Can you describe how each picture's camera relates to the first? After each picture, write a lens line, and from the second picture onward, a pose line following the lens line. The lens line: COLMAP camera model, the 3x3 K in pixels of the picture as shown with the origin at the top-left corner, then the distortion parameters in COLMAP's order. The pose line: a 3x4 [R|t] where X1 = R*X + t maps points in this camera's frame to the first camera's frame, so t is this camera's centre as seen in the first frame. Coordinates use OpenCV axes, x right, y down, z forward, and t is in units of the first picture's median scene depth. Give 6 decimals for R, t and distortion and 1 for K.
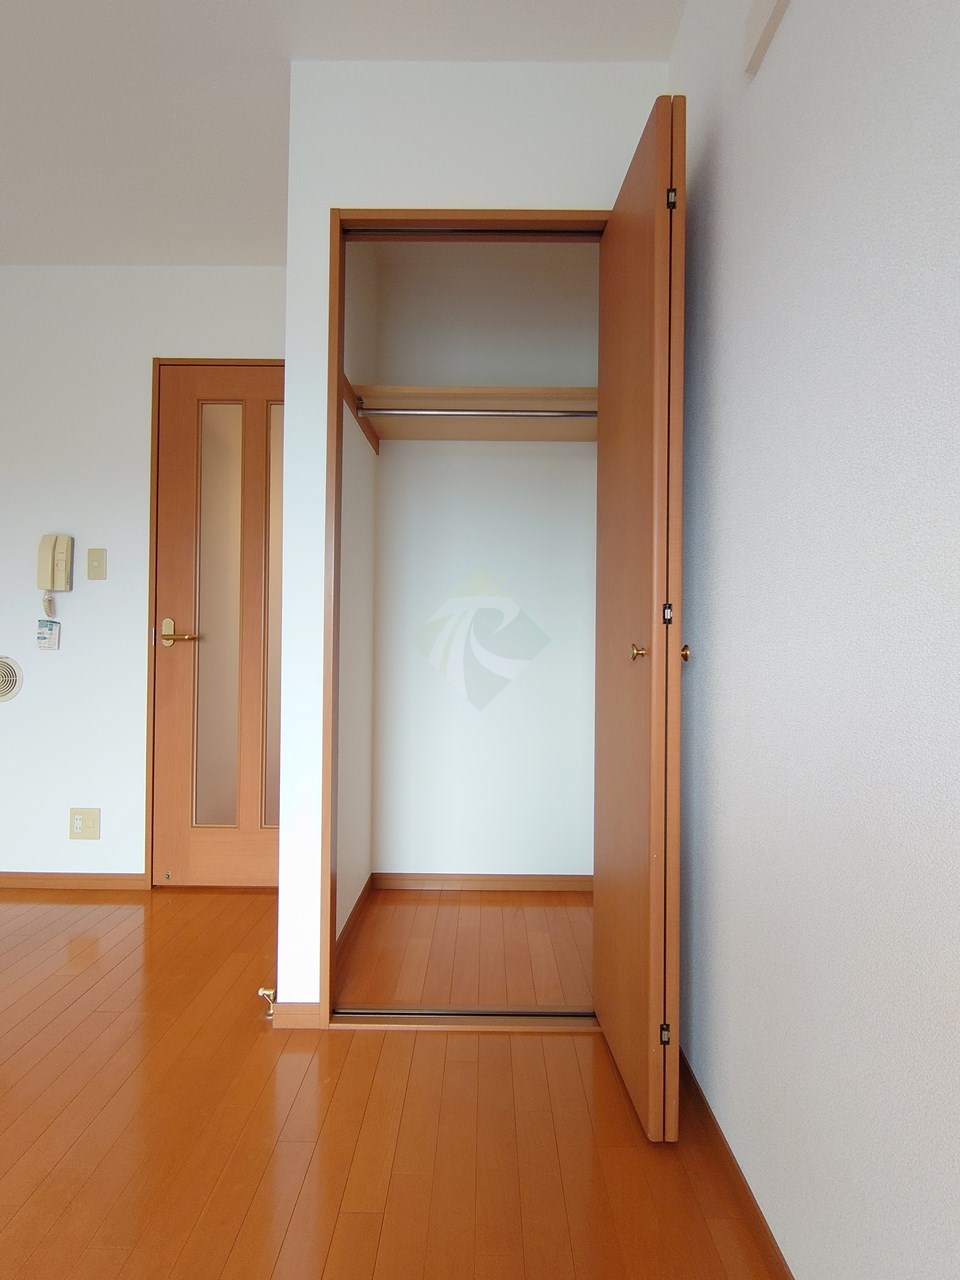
lens RADIAL K [[556.1, 0, 480.4], [0, 556.1, 638.5], [0, 0, 1]] dist [-0.002301, -0.000716]
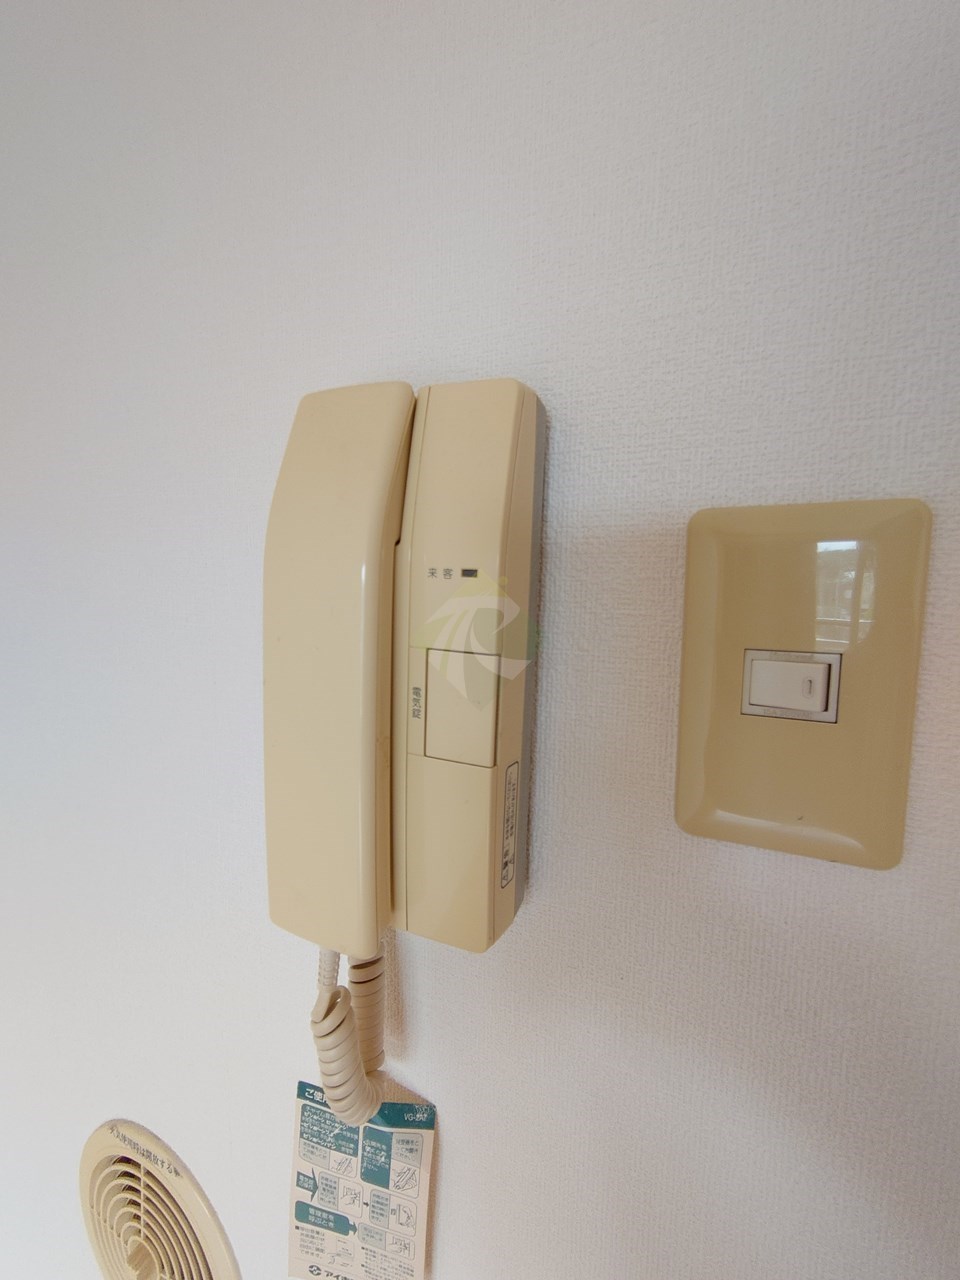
lens RADIAL K [[556.1, 0, 480.4], [0, 556.1, 637.9], [0, 0, 1]] dist [-0.002301, -0.000716]
pose [[0.890659, 0.052930, -0.451581, -0.699842], [-0.006649, 0.994611, 0.103466, -0.151195], [0.454624, -0.089151, 0.886210, 0.906599]]
